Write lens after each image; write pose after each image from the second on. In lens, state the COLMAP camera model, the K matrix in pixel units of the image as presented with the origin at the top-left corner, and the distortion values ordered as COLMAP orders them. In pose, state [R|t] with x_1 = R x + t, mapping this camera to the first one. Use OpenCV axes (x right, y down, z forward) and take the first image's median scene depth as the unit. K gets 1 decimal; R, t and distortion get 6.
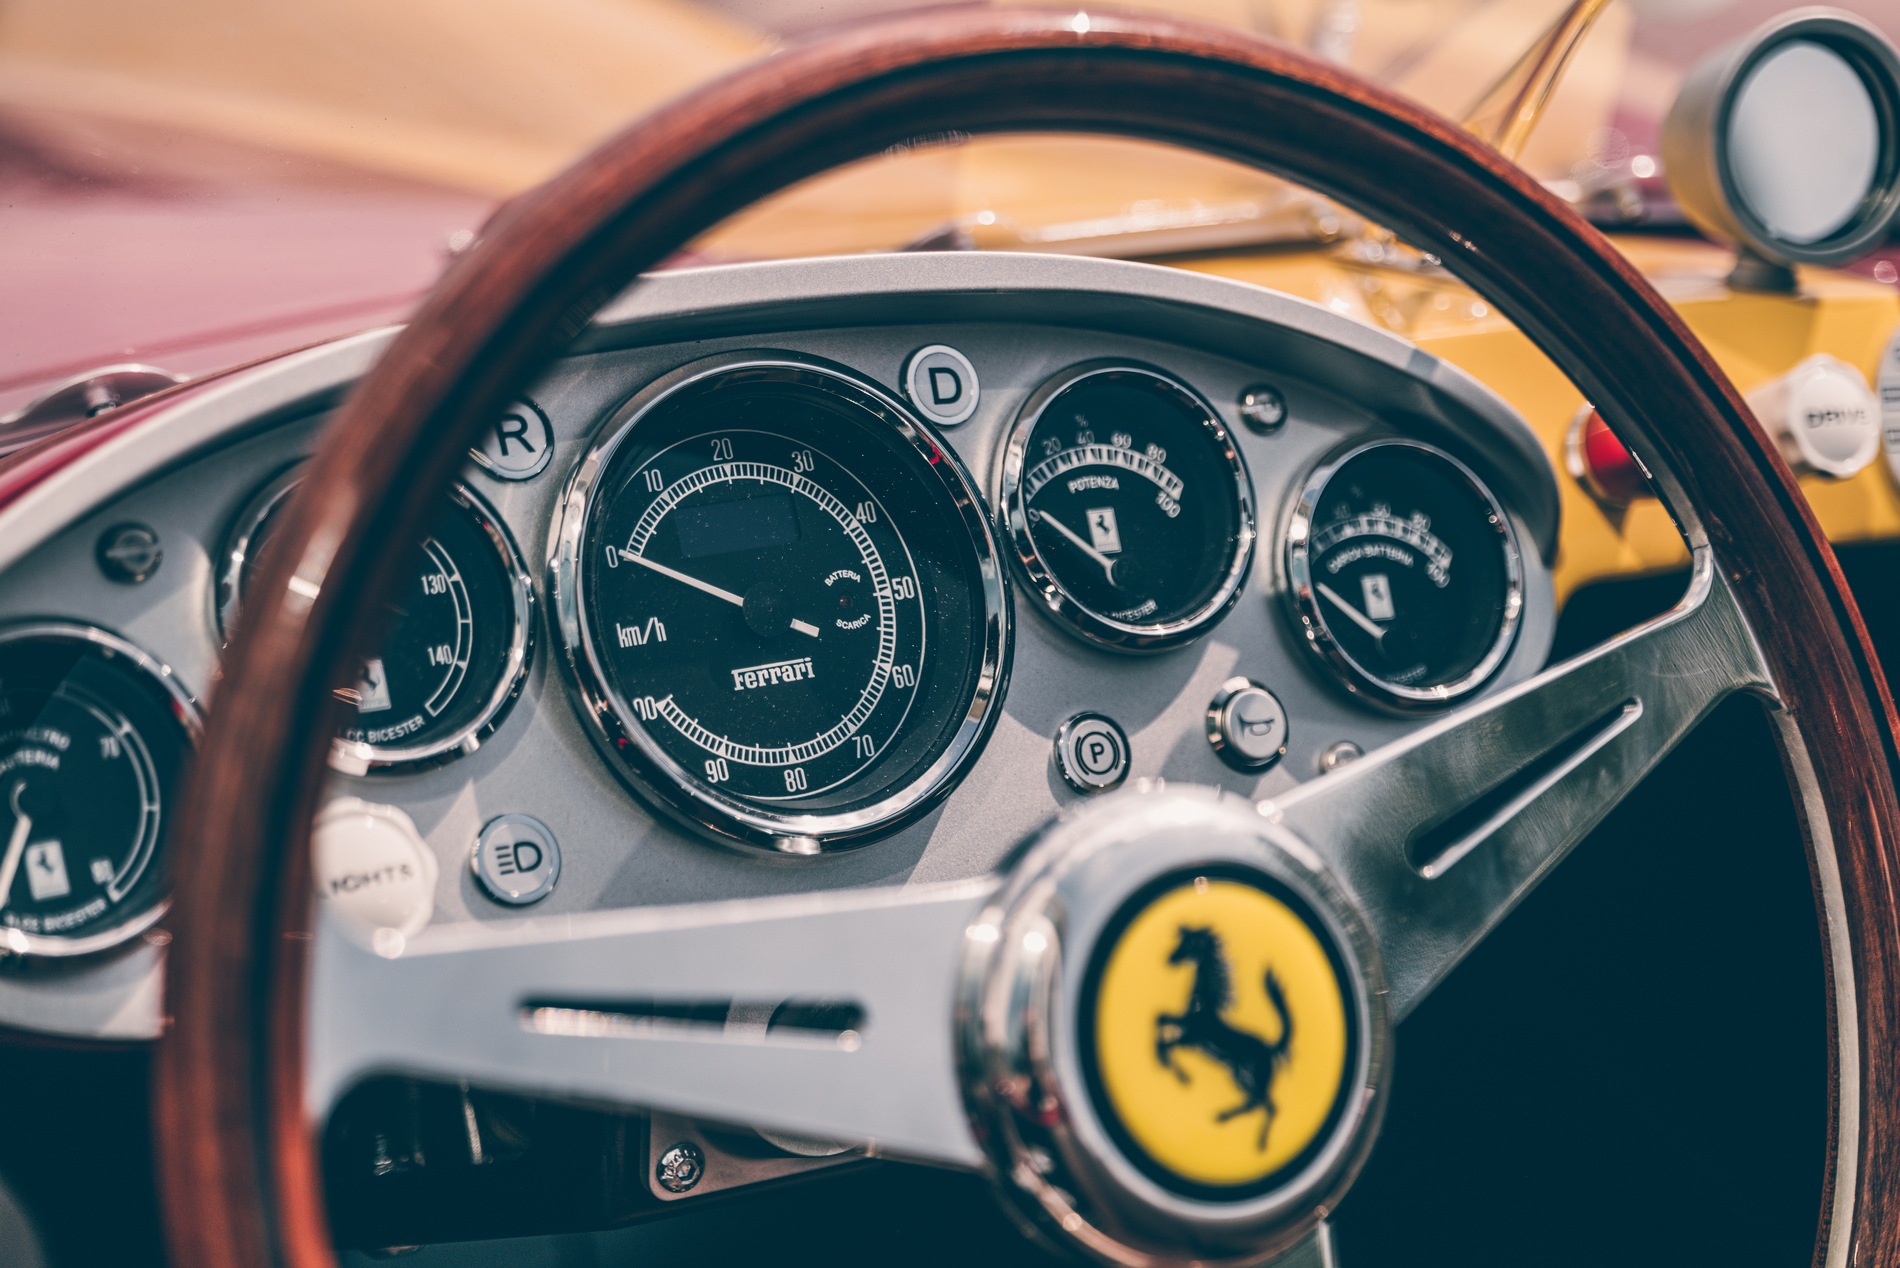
lens RADIAL K [[3856.8, 0, 957.0], [0, 3856.8, 642.3], [0, 0, 1]] dist [0.174420, 0.000000]
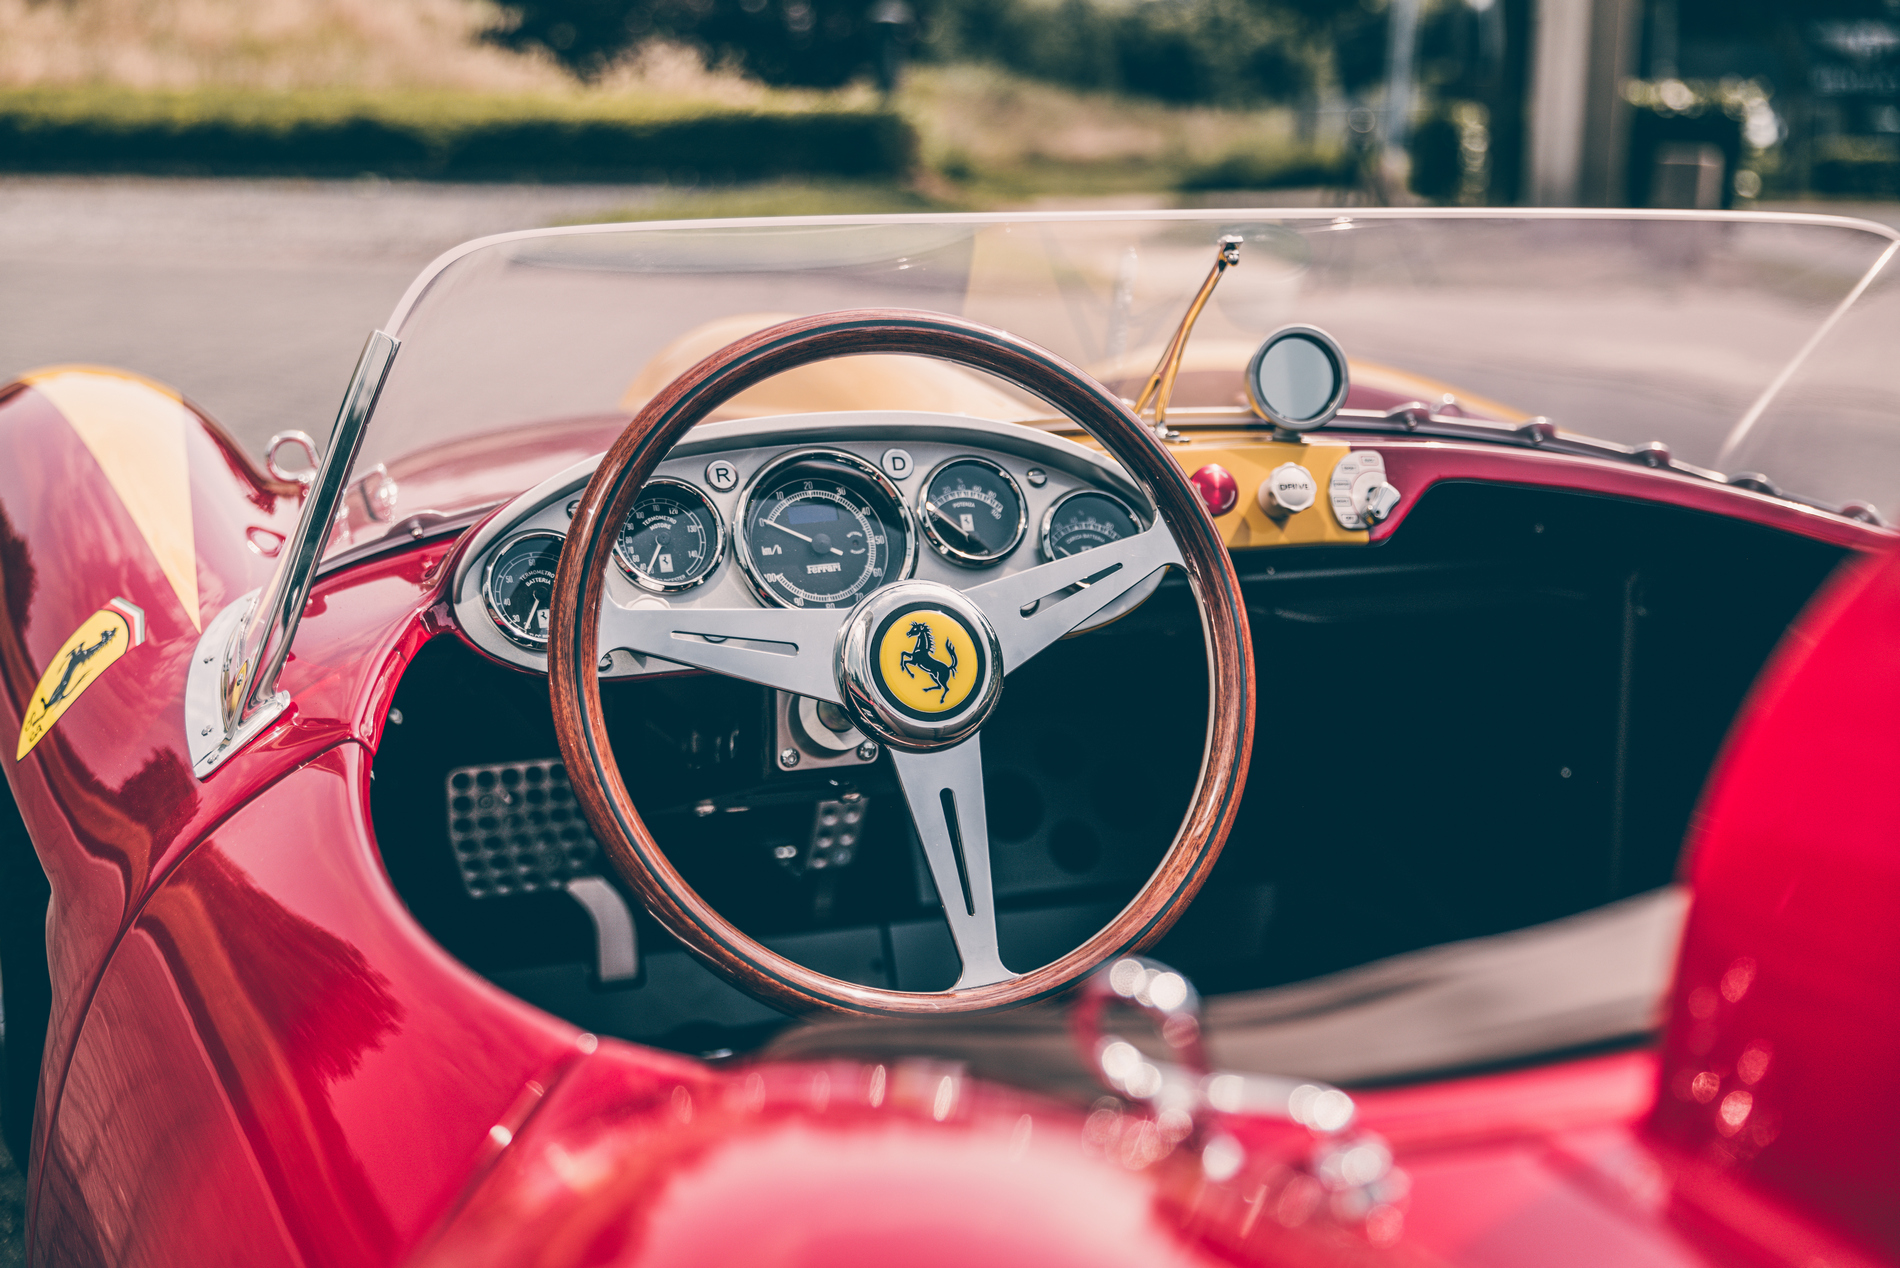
lens RADIAL K [[2683.9, 0, 961.4], [0, 2683.9, 622.6], [0, 0, 1]] dist [0.111226, 0.000000]
pose [[0.982505, -0.004868, -0.186173, 0.386195], [-0.013573, 0.995128, -0.097649, 0.222891], [0.185741, 0.098468, 0.977652, -0.775971]]
